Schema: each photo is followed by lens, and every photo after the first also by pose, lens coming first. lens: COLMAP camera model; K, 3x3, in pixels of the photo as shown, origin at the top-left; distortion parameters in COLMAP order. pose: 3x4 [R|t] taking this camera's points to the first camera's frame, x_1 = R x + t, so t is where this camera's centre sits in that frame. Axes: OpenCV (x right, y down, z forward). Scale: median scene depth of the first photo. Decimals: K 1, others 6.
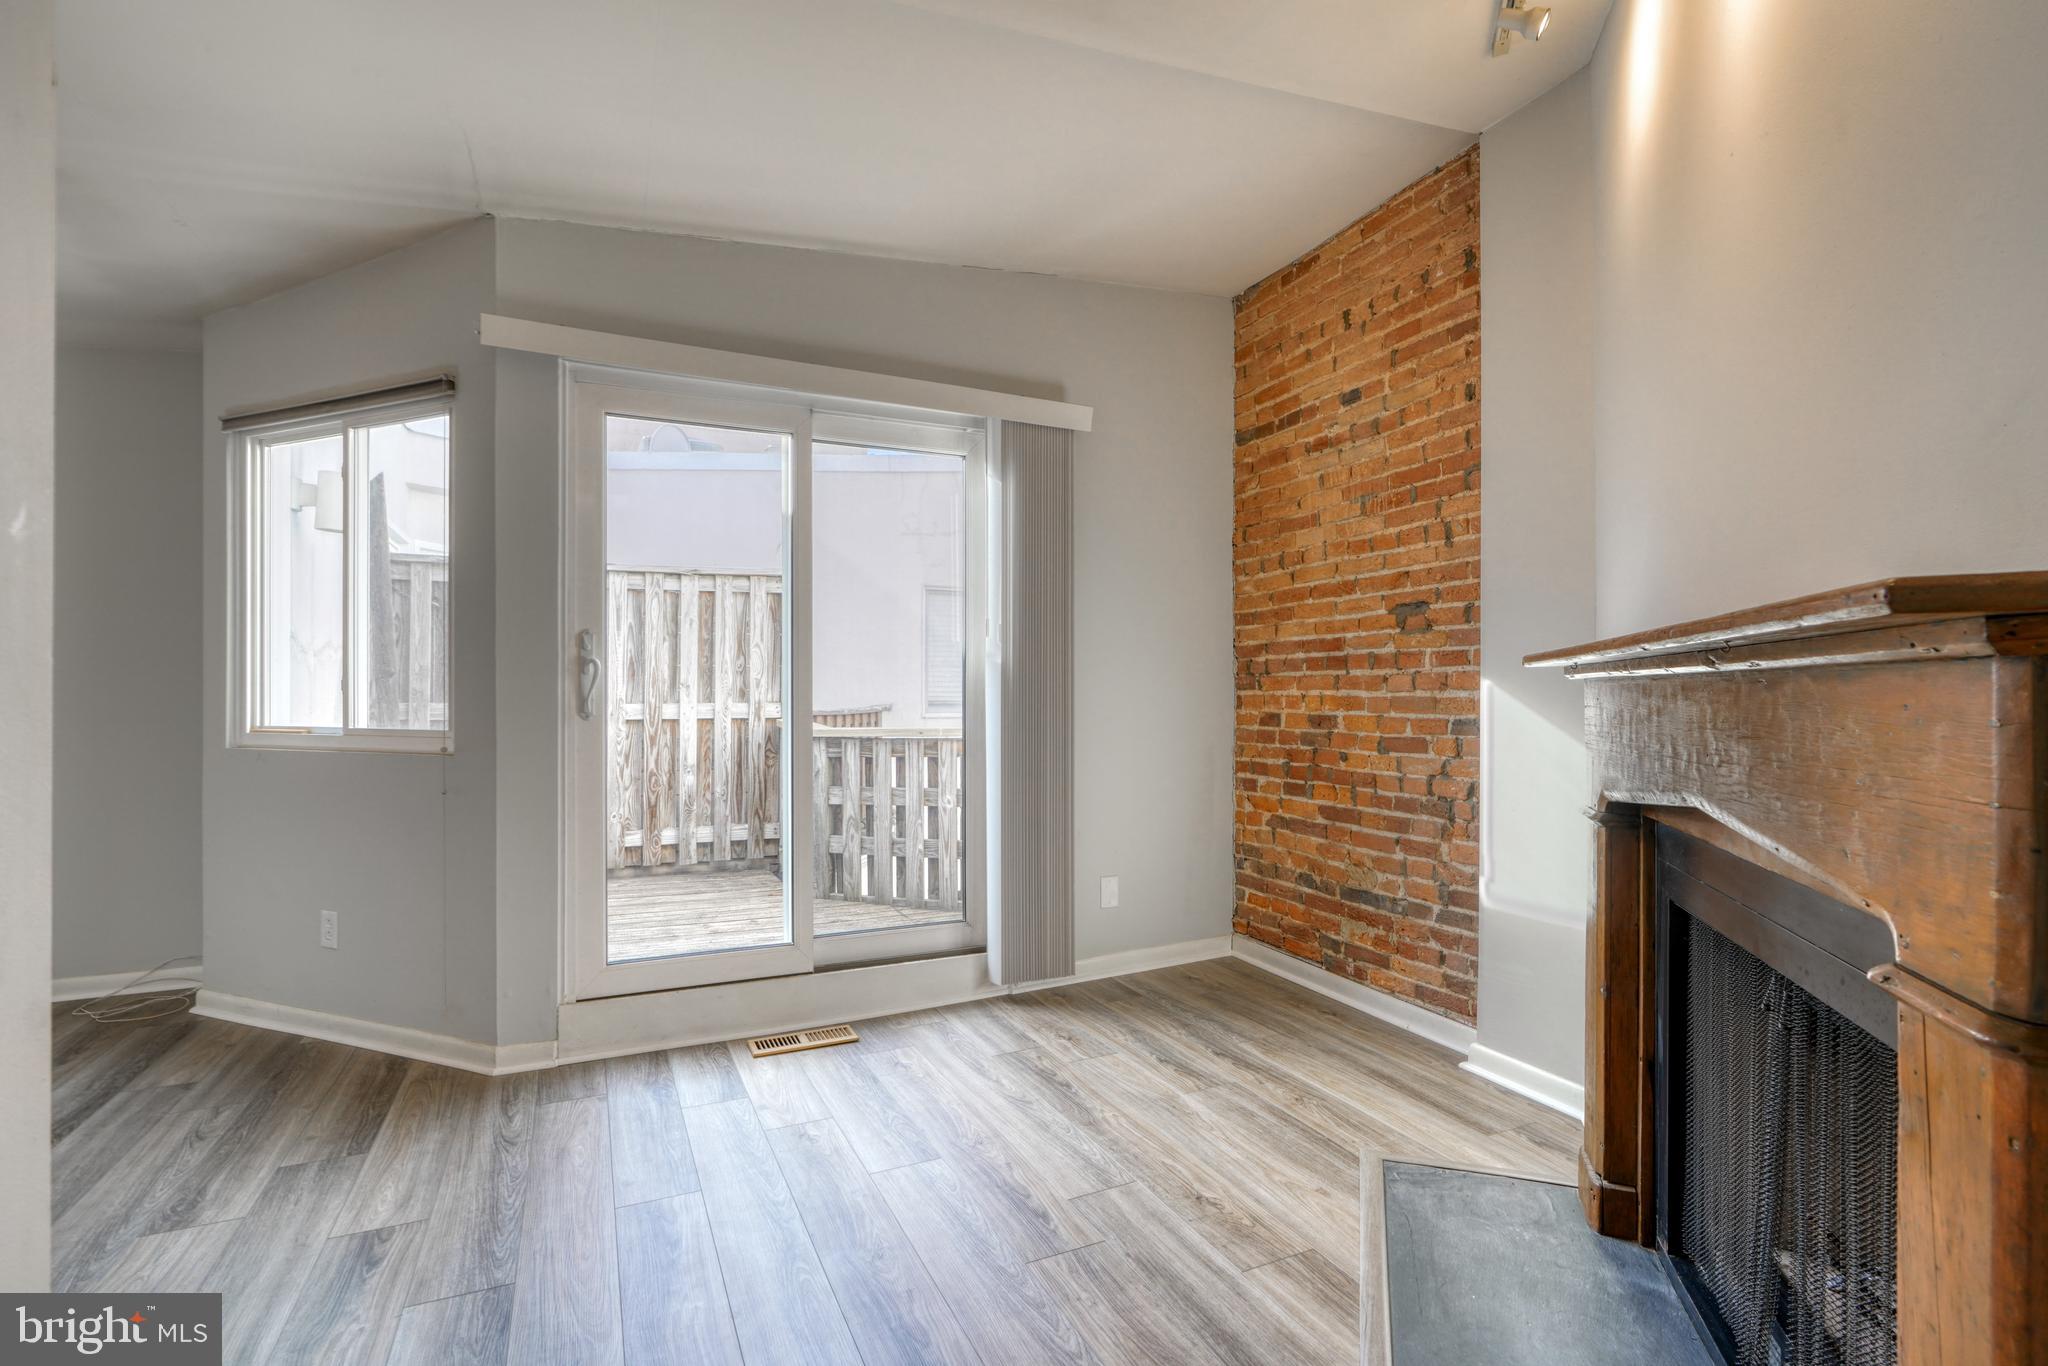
lens RADIAL K [[947.0, 0, 1023.0], [0, 947.0, 686.4], [0, 0, 1]] dist [-0.008662, 0.002423]
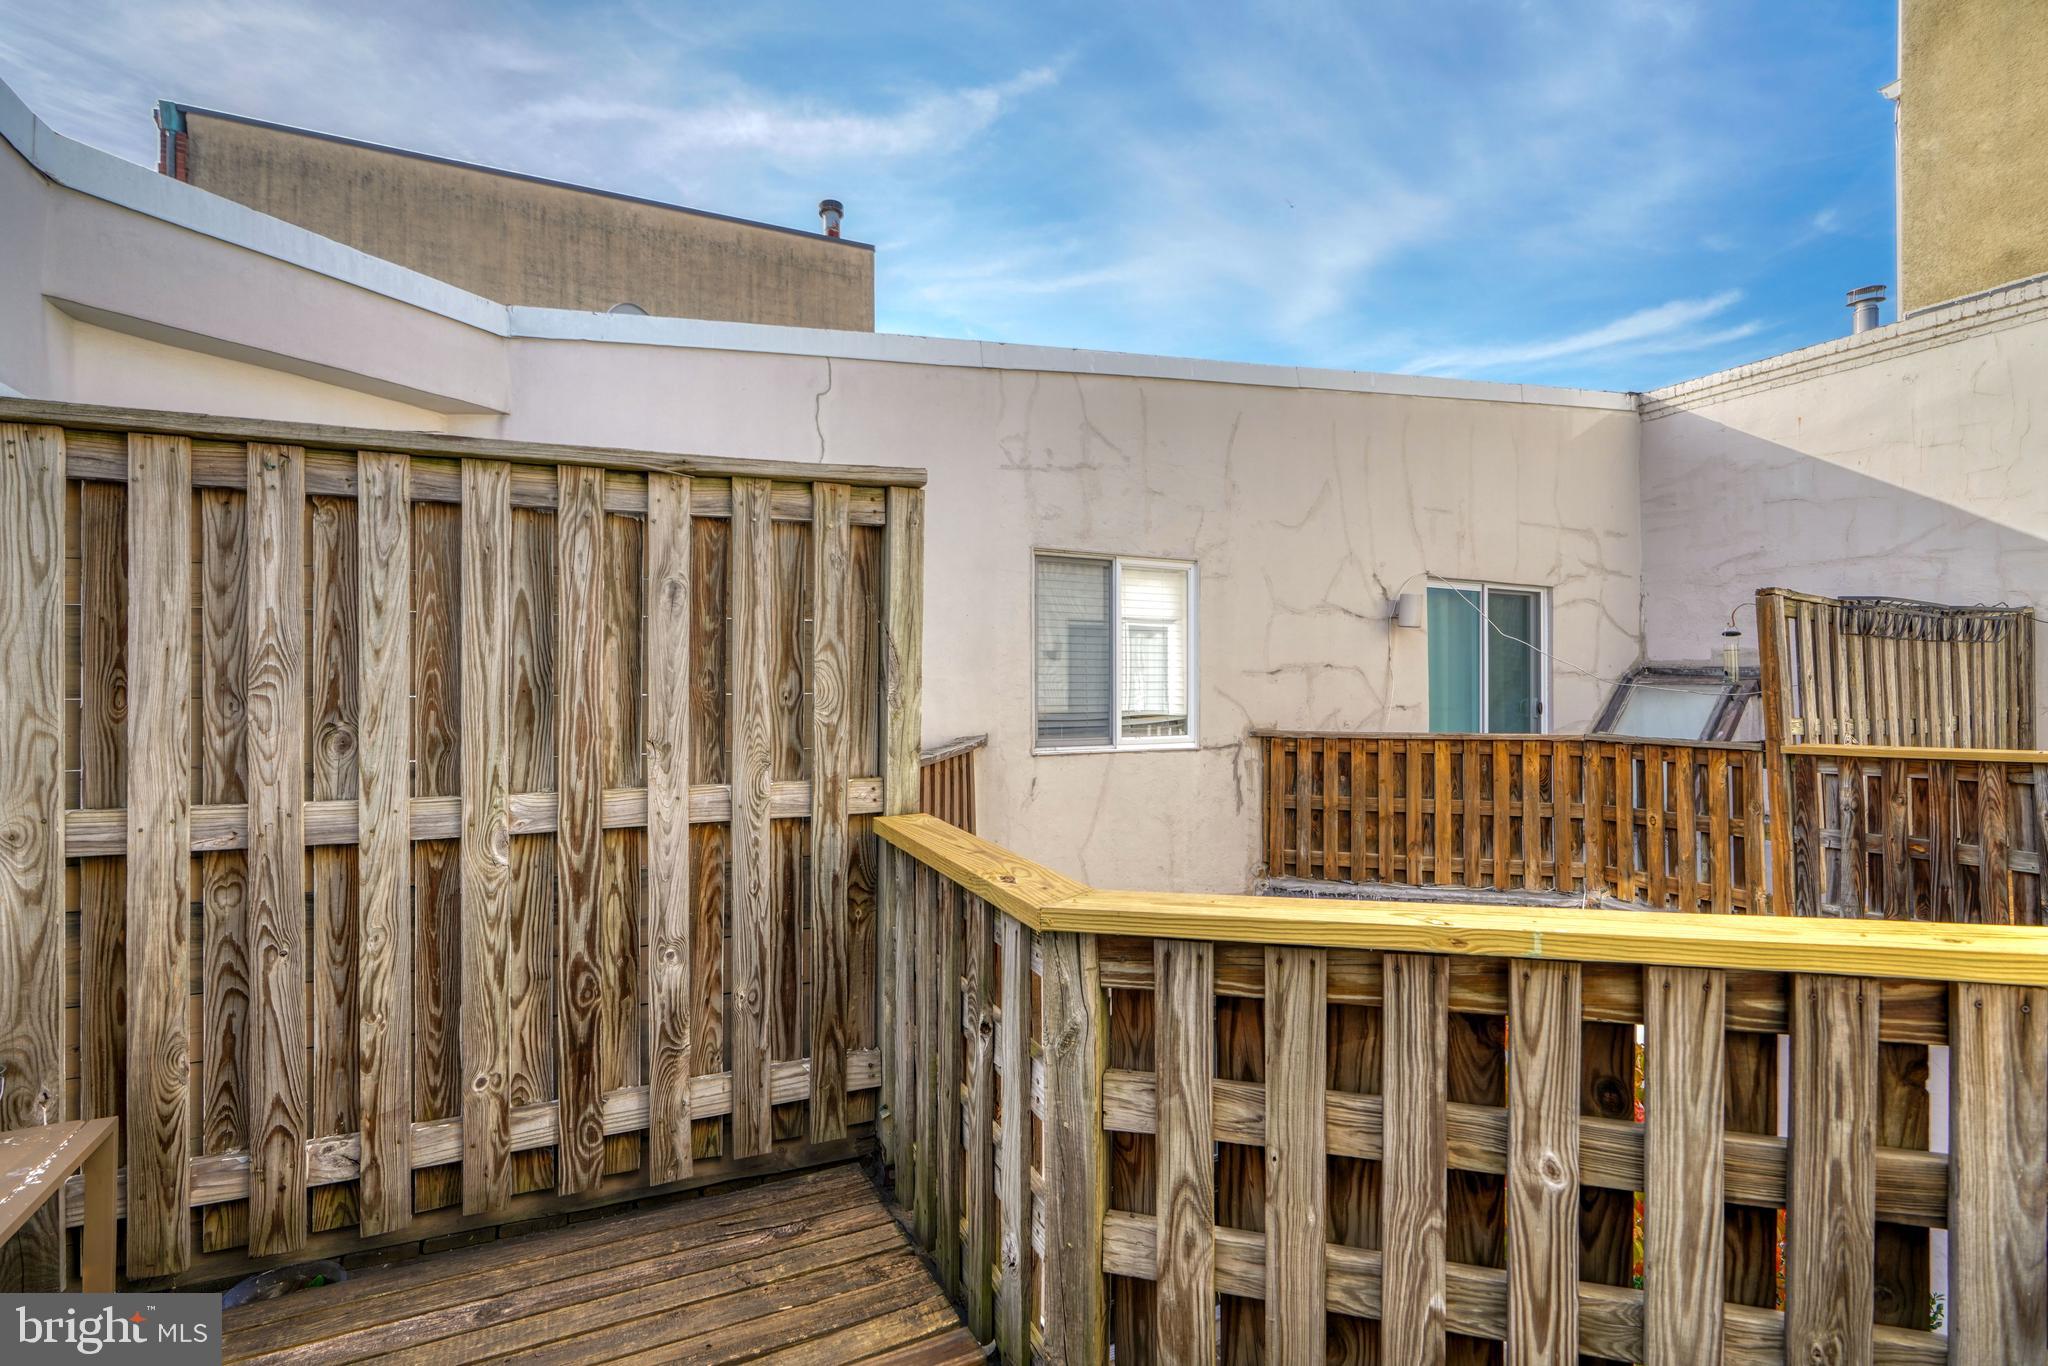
lens RADIAL K [[947.0, 0, 1027.1], [0, 947.0, 691.7], [0, 0, 1]] dist [-0.008662, 0.002423]
pose [[0.999496, -0.004270, 0.031469, -0.208849], [0.003942, 0.999937, 0.010477, -0.027347], [-0.031512, -0.010348, 0.999450, 0.579753]]
